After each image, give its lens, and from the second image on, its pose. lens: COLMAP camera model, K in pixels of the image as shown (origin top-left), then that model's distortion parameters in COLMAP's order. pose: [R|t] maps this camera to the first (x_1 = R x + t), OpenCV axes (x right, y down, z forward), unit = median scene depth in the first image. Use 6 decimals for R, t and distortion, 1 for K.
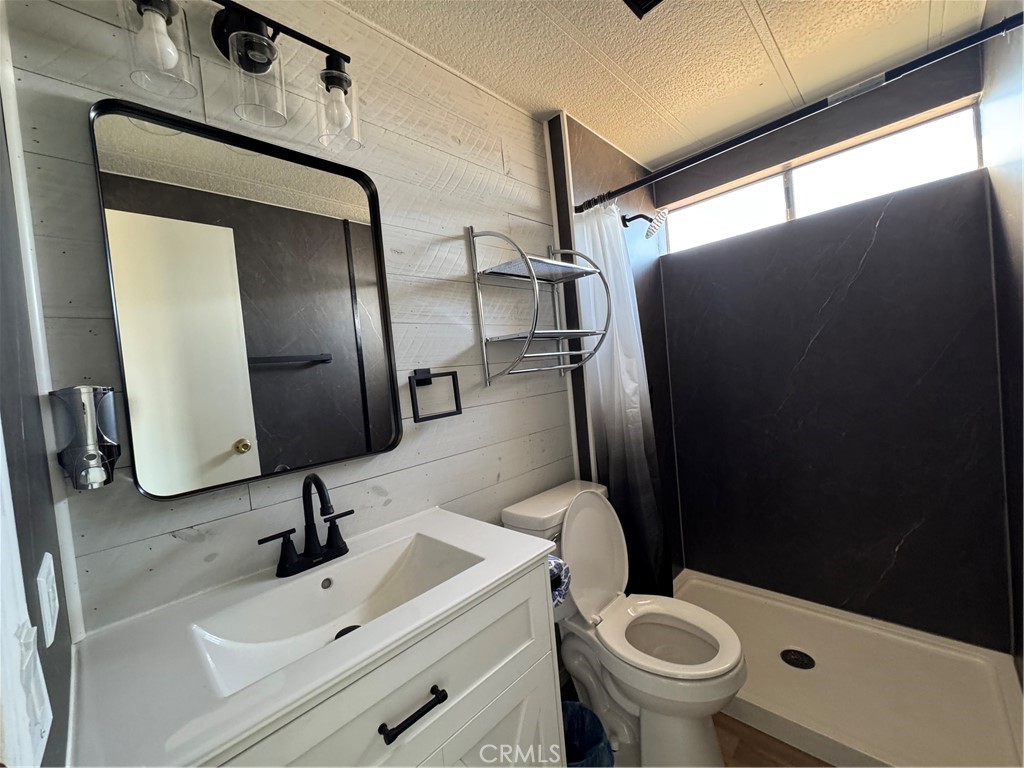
lens RADIAL K [[409.5, 0, 510.1], [0, 409.5, 385.6], [0, 0, 1]] dist [-0.005033, 0.000600]
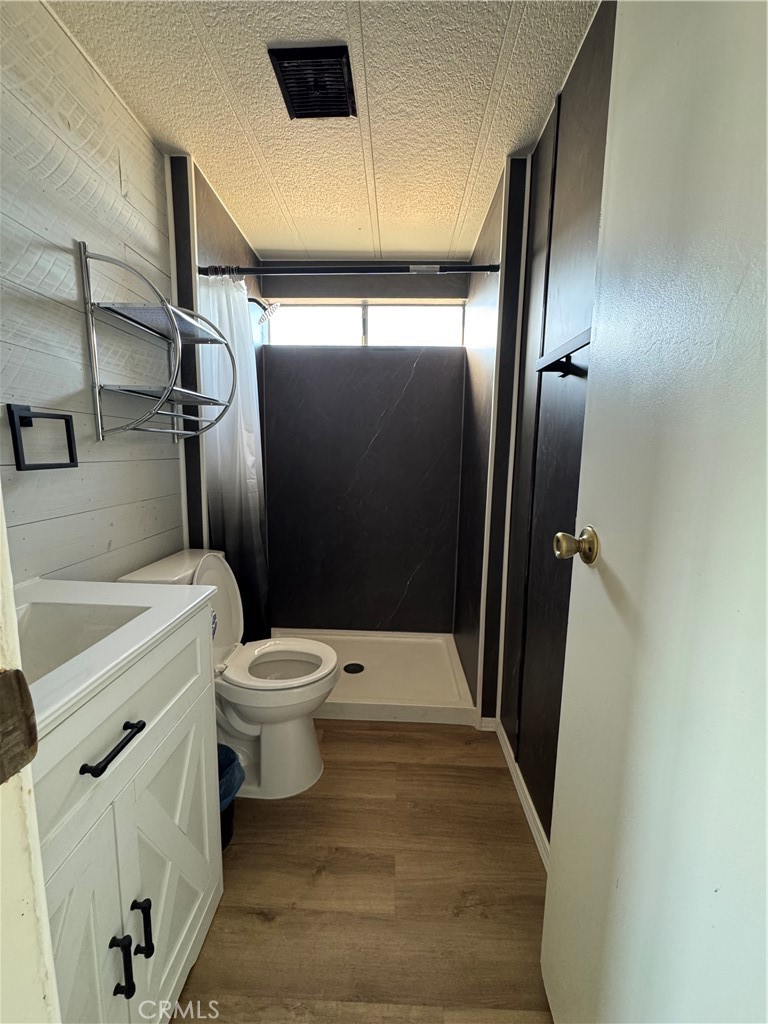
lens RADIAL K [[409.5, 0, 383.9], [0, 409.5, 512.2], [0, 0, 1]] dist [-0.005033, 0.000600]
pose [[0.733649, 0.010284, 0.679451, -0.203129], [-0.065298, 0.996325, 0.055428, 0.065615], [-0.676384, -0.085032, 0.731624, -0.052651]]
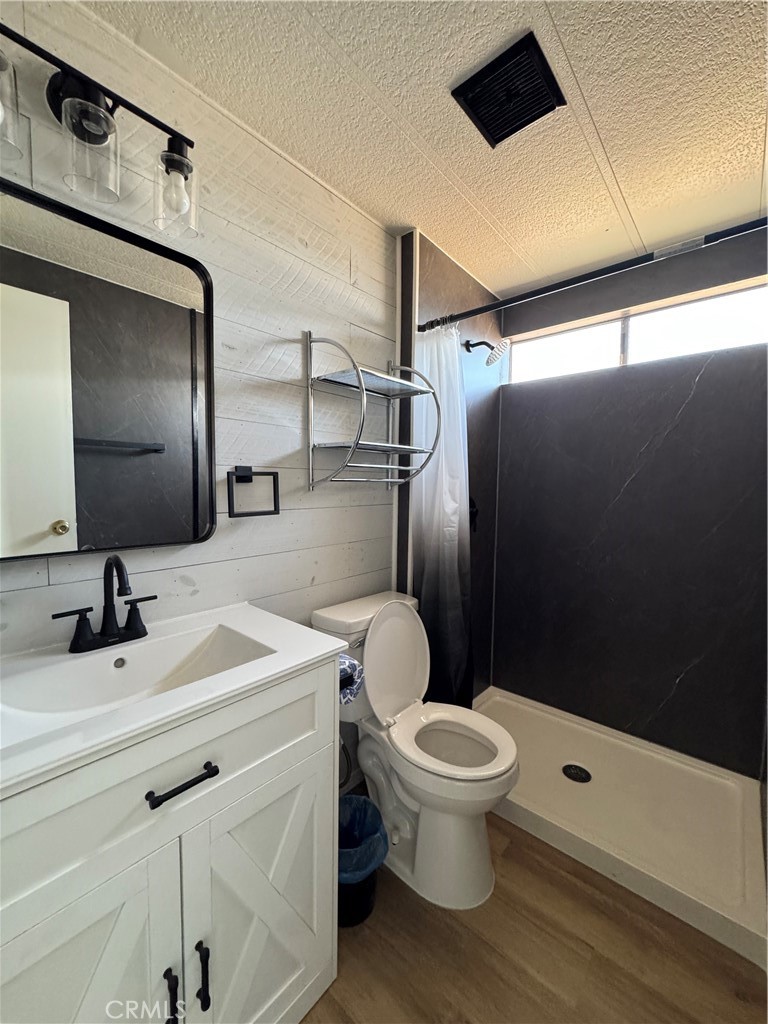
lens RADIAL K [[409.5, 0, 382.5], [0, 409.5, 512.7], [0, 0, 1]] dist [-0.005033, 0.000600]
pose [[0.992773, 0.102323, 0.062700, 0.065321], [-0.104171, 0.994195, 0.026930, 0.009213], [-0.059581, -0.033267, 0.997669, -0.030141]]
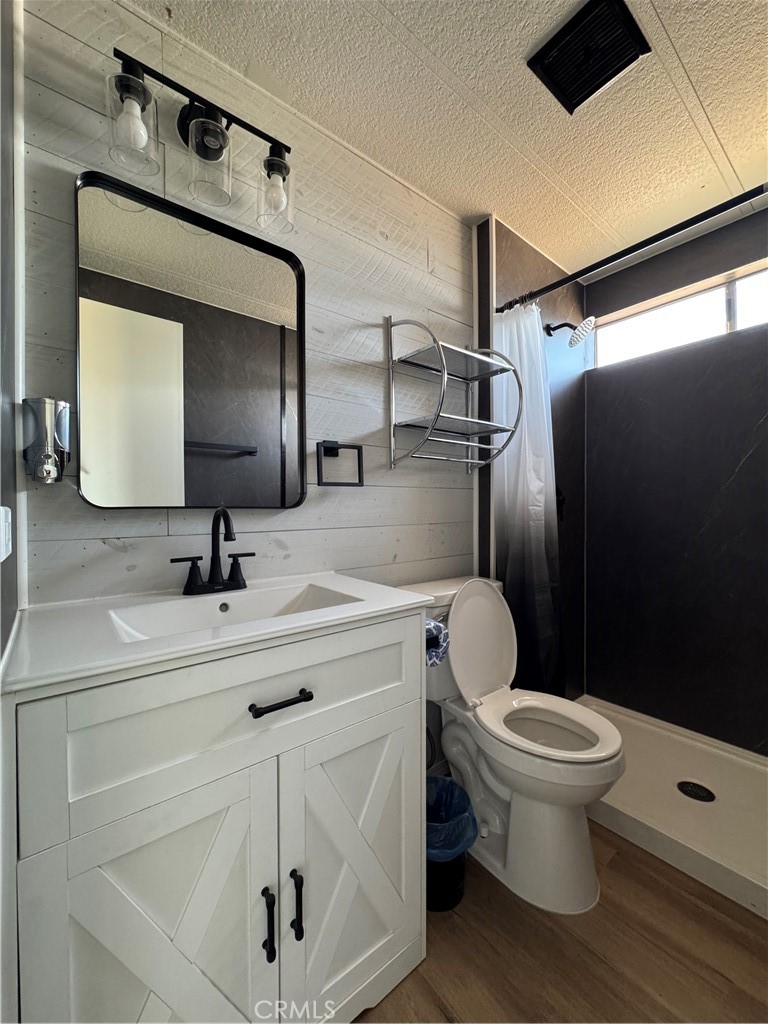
lens RADIAL K [[409.5, 0, 381.3], [0, 409.5, 511.1], [0, 0, 1]] dist [-0.005033, 0.000600]
pose [[0.988110, 0.089639, -0.124912, 0.058673], [-0.091994, 0.995672, -0.013201, 0.127540], [0.123188, 0.024535, 0.992080, -0.039114]]
